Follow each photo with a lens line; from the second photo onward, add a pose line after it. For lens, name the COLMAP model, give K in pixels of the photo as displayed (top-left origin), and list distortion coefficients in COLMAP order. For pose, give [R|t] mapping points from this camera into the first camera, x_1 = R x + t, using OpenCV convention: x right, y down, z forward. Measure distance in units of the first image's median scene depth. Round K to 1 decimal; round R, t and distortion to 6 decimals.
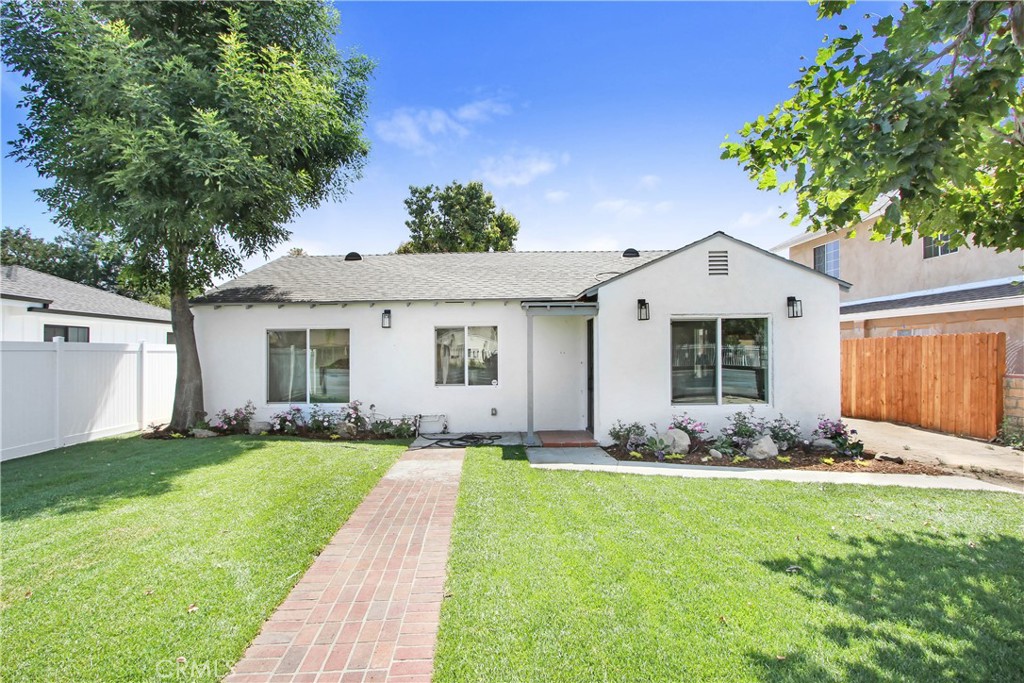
lens RADIAL K [[492.5, 0, 534.8], [0, 492.5, 356.5], [0, 0, 1]] dist [-0.015974, 0.001375]
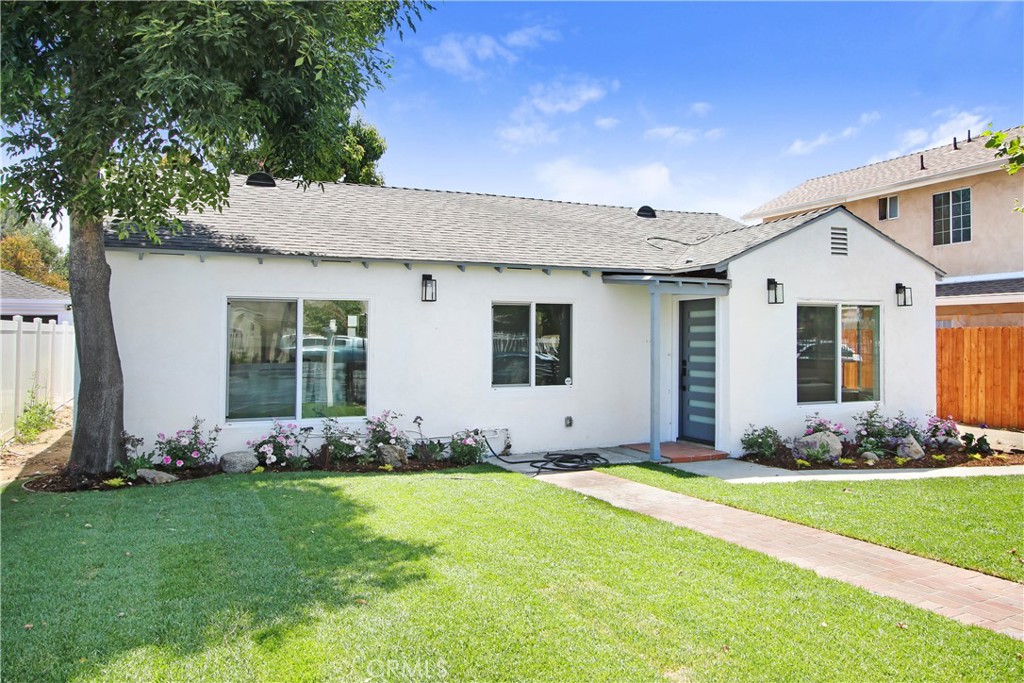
lens RADIAL K [[763.9, 0, 503.7], [0, 763.9, 344.8], [0, 0, 1]] dist [0.014977, -0.002525]
pose [[0.906191, 0.008967, 0.422773, -0.687950], [-0.007688, 0.999959, -0.004731, 0.005083], [-0.422799, 0.001037, 0.906223, 0.014345]]
